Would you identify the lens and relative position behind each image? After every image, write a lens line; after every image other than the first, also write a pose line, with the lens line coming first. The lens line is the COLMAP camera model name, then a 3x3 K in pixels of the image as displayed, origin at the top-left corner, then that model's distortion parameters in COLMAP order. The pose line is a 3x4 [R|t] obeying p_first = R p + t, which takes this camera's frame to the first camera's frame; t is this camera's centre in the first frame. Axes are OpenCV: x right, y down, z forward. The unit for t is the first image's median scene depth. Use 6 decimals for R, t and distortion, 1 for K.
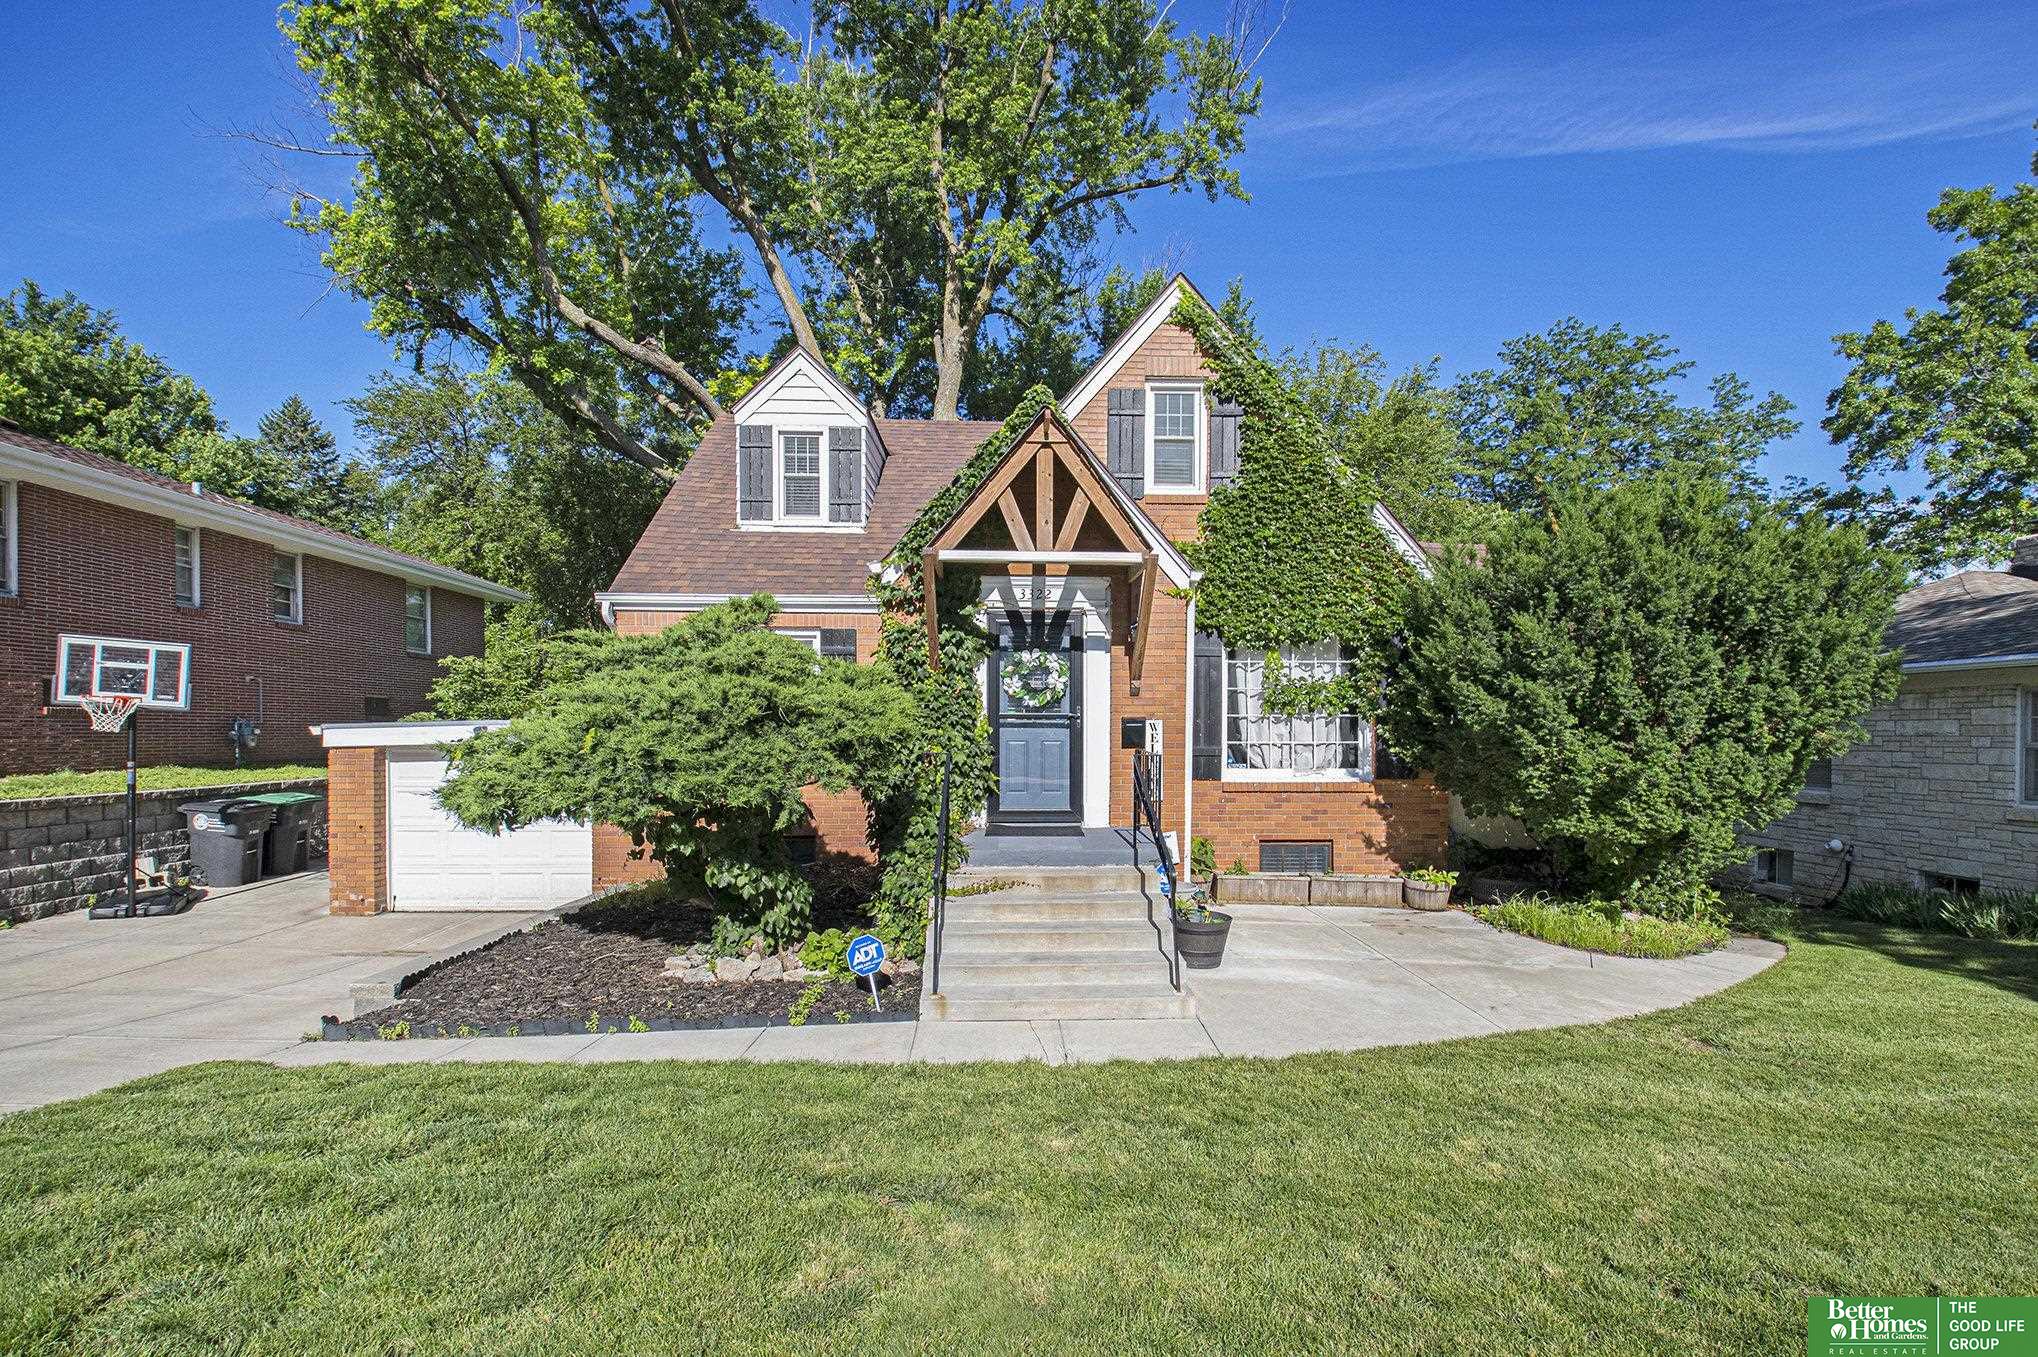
lens RADIAL K [[899.4, 0, 1020.9], [0, 899.4, 740.0], [0, 0, 1]] dist [0.021462, -0.023821]
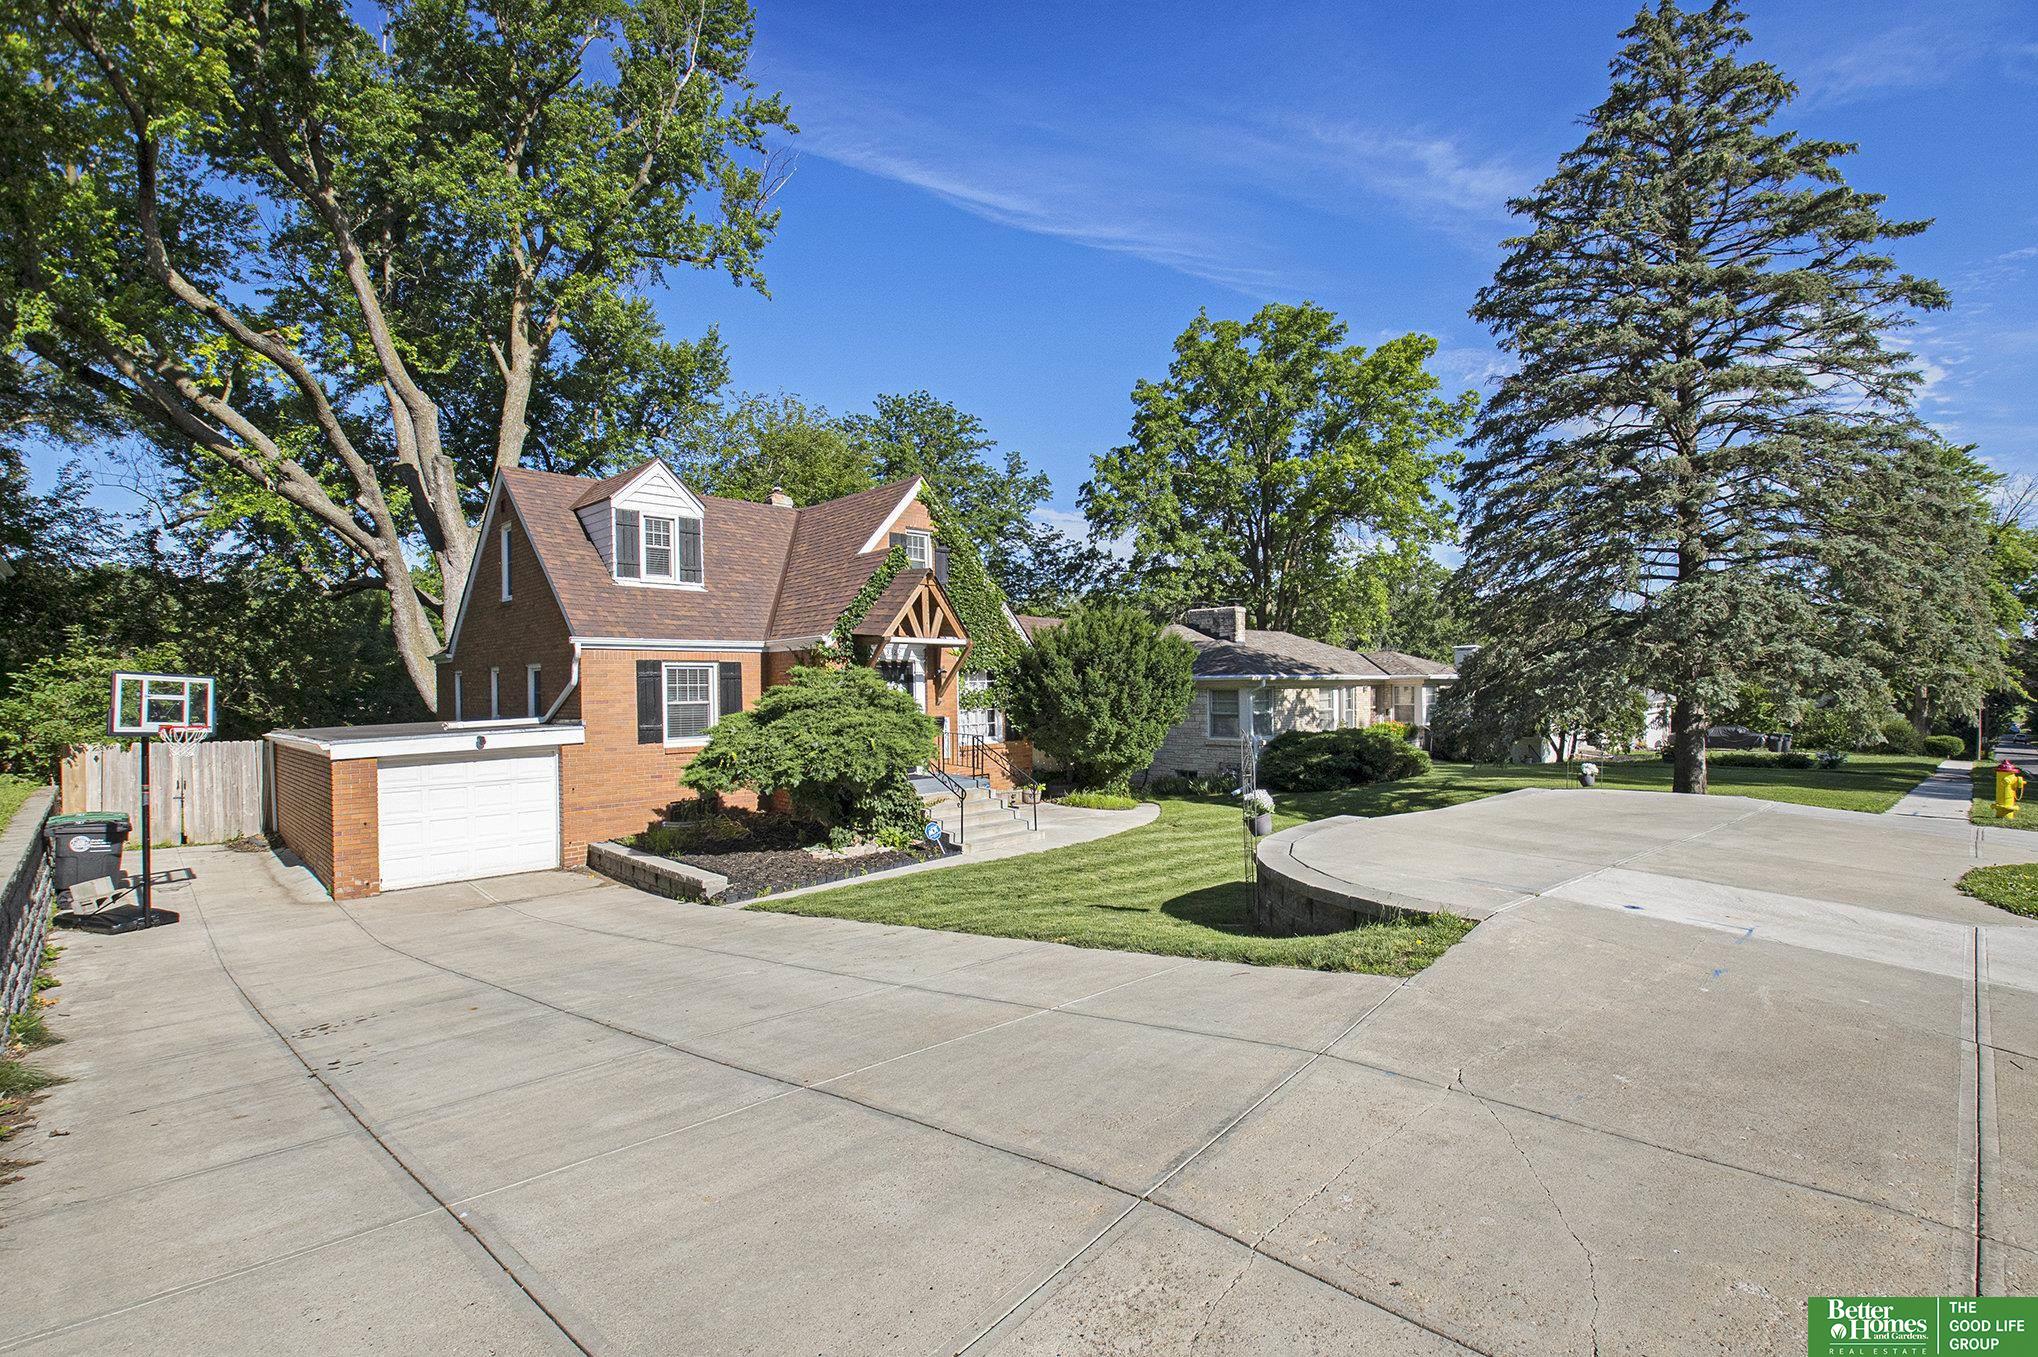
lens RADIAL K [[883.4, 0, 1019.0], [0, 883.4, 678.5], [0, 0, 1]] dist [-0.001771, -0.000357]
pose [[0.759886, -0.005808, 0.650030, -0.834146], [0.023523, 0.999551, -0.018568, -0.056865], [-0.649630, 0.029400, 0.759682, -0.485974]]
